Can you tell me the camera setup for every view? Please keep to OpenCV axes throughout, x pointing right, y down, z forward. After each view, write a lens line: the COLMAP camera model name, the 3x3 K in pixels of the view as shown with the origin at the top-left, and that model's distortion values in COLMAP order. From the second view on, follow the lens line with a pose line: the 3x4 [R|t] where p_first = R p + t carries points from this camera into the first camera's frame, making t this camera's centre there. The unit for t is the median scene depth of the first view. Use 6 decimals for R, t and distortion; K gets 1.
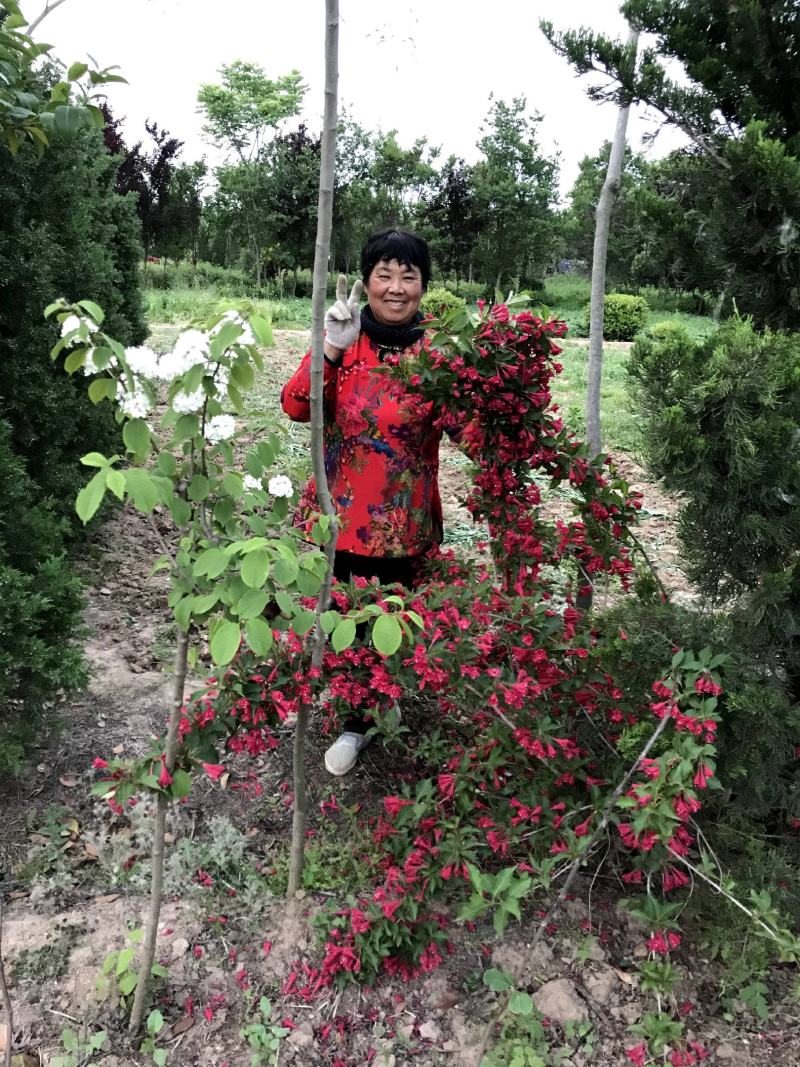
lens RADIAL K [[829.9, 0, 400.2], [0, 829.9, 529.6], [0, 0, 1]] dist [0.010974, -0.000602]
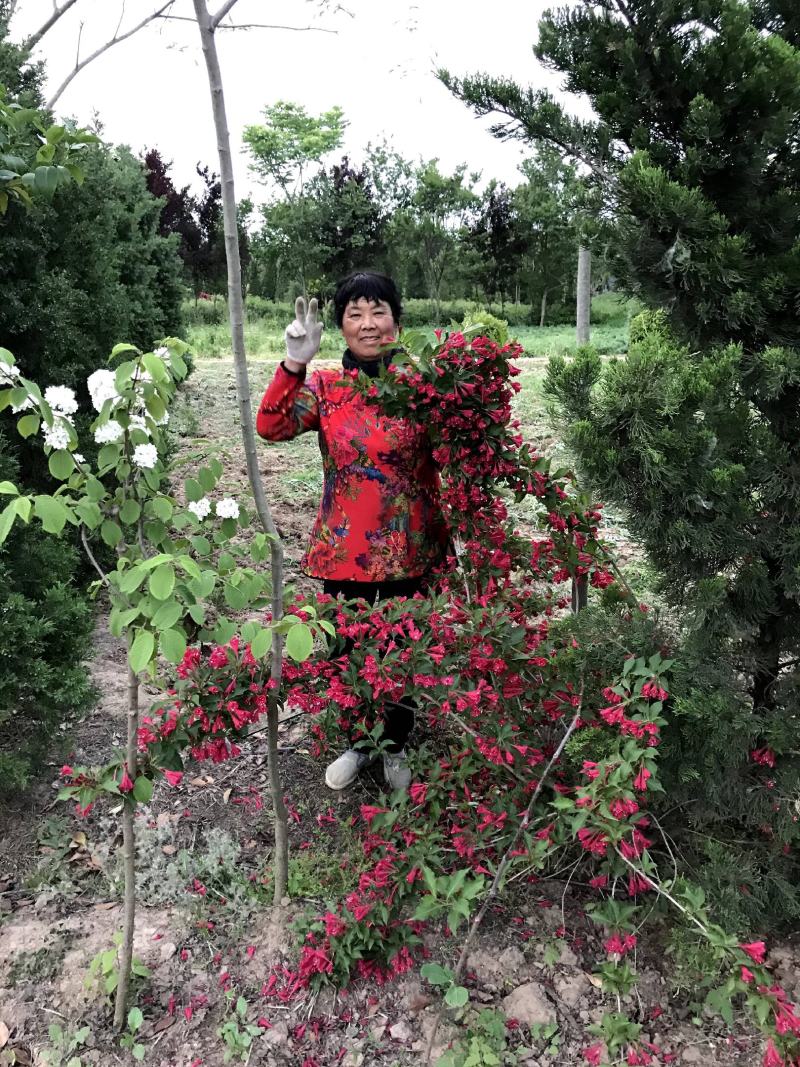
lens RADIAL K [[830.9, 0, 400.0], [0, 830.9, 533.5], [0, 0, 1]] dist [0.006561, 0.004017]
pose [[0.997485, -0.028909, -0.064713, 0.112453], [0.027319, 0.999306, -0.025320, 0.010183], [0.065400, 0.023488, 0.997583, -0.041807]]
